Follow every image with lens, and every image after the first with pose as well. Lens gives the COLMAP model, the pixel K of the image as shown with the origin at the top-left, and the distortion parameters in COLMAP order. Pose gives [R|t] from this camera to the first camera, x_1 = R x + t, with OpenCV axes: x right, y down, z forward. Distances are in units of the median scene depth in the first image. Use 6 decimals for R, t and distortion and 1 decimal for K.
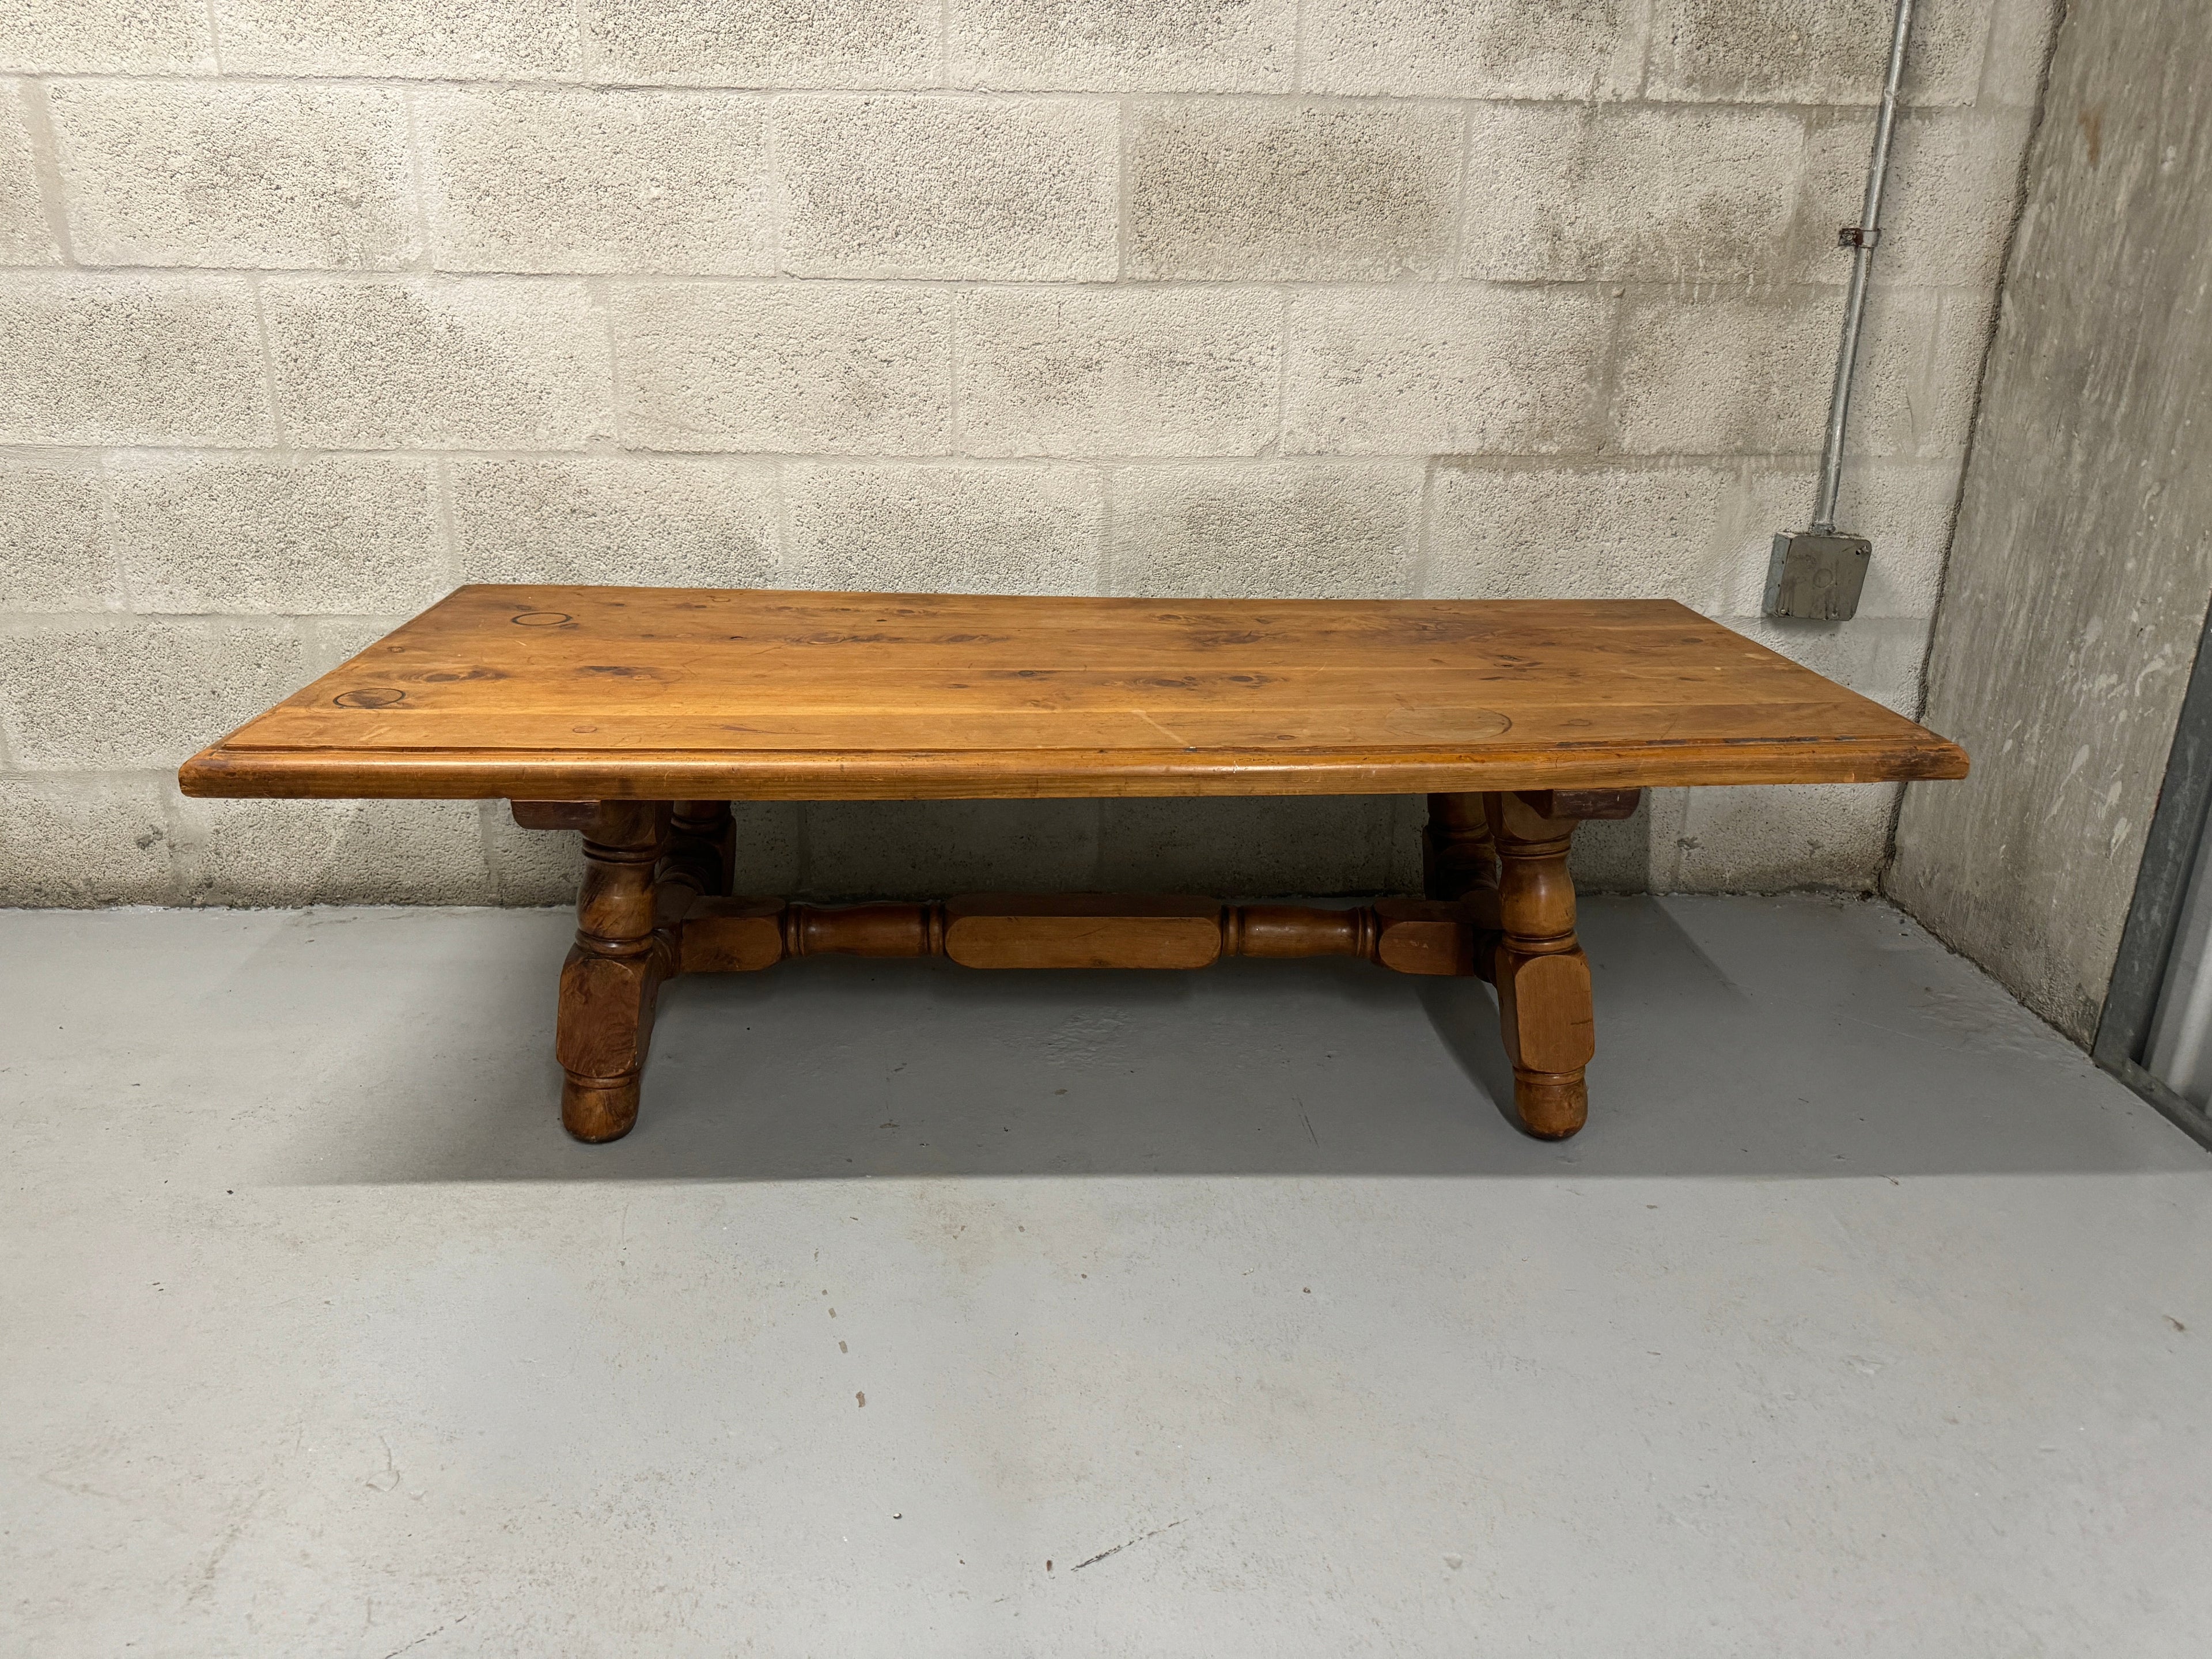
lens RADIAL K [[1590.9, 0, 1106.0], [0, 1590.9, 829.5], [0, 0, 1]] dist [0.027415, -0.037058]
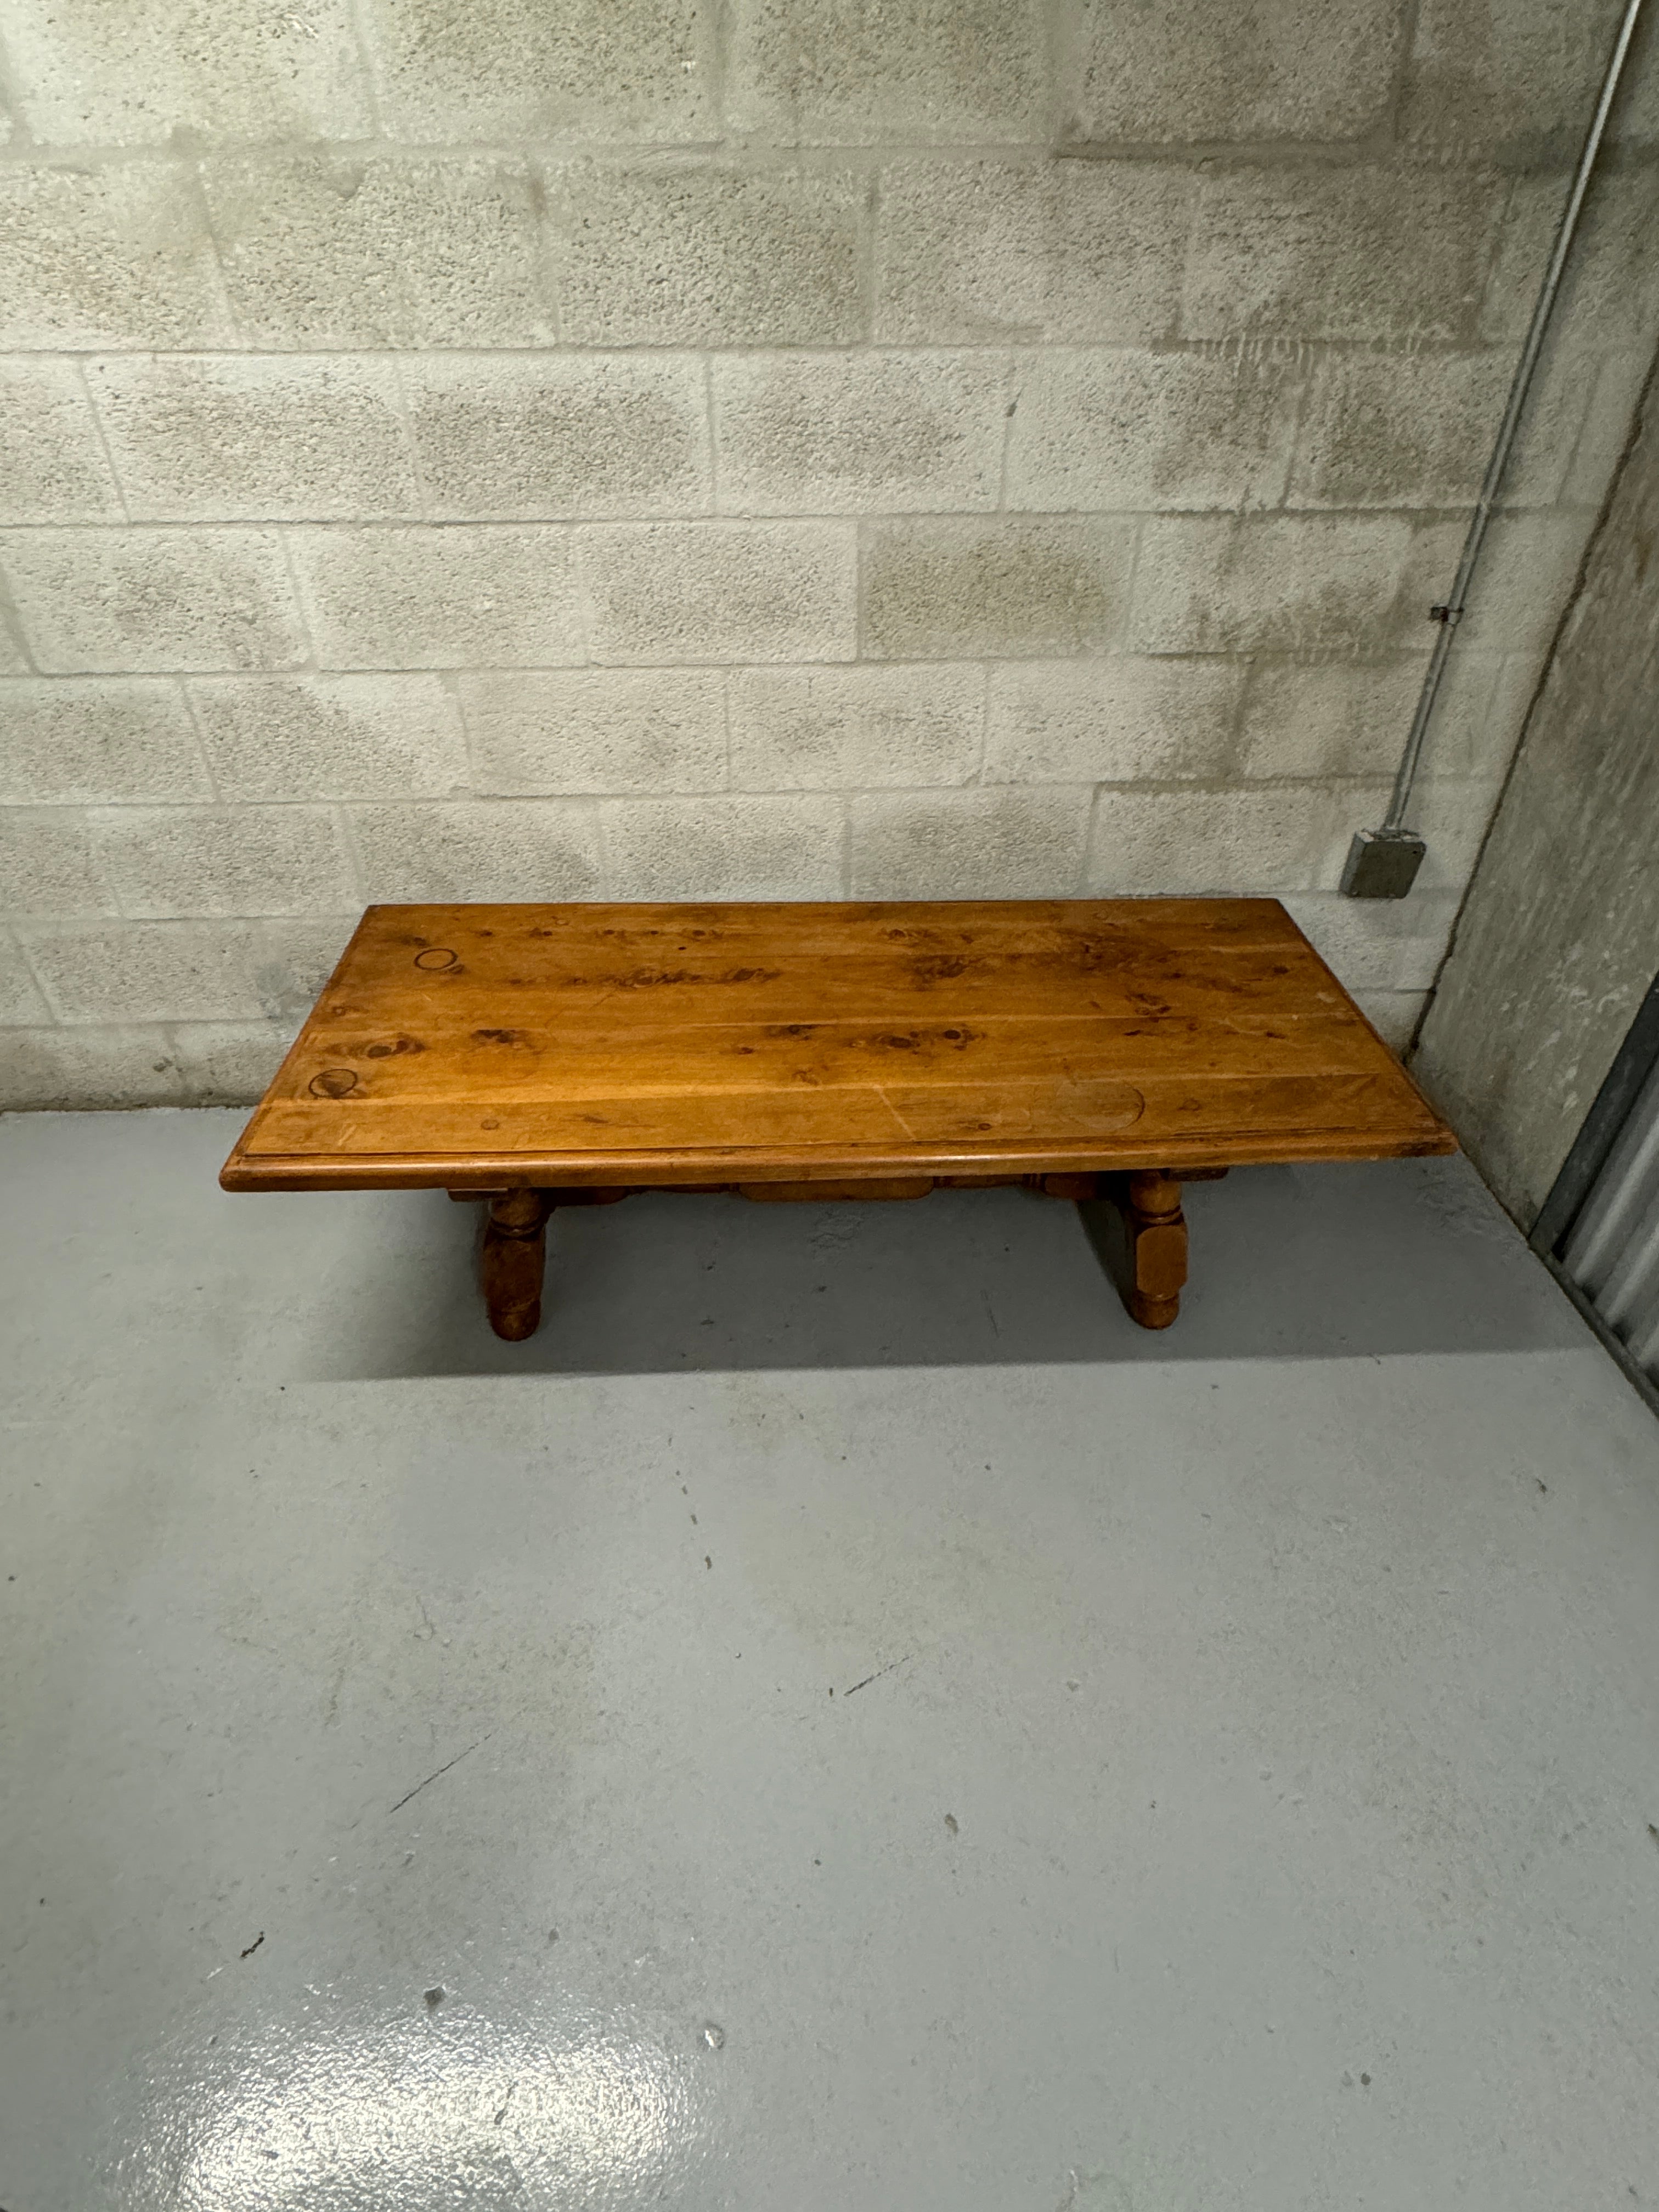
lens RADIAL K [[1219.4, 0, 823.3], [0, 1219.4, 1081.7], [0, 0, 1]] dist [-0.002610, -0.001135]
pose [[0.999908, -0.011925, -0.006503, -0.016402], [0.013293, 0.957494, 0.288148, -0.310638], [0.002791, -0.288208, 0.957564, -0.023677]]
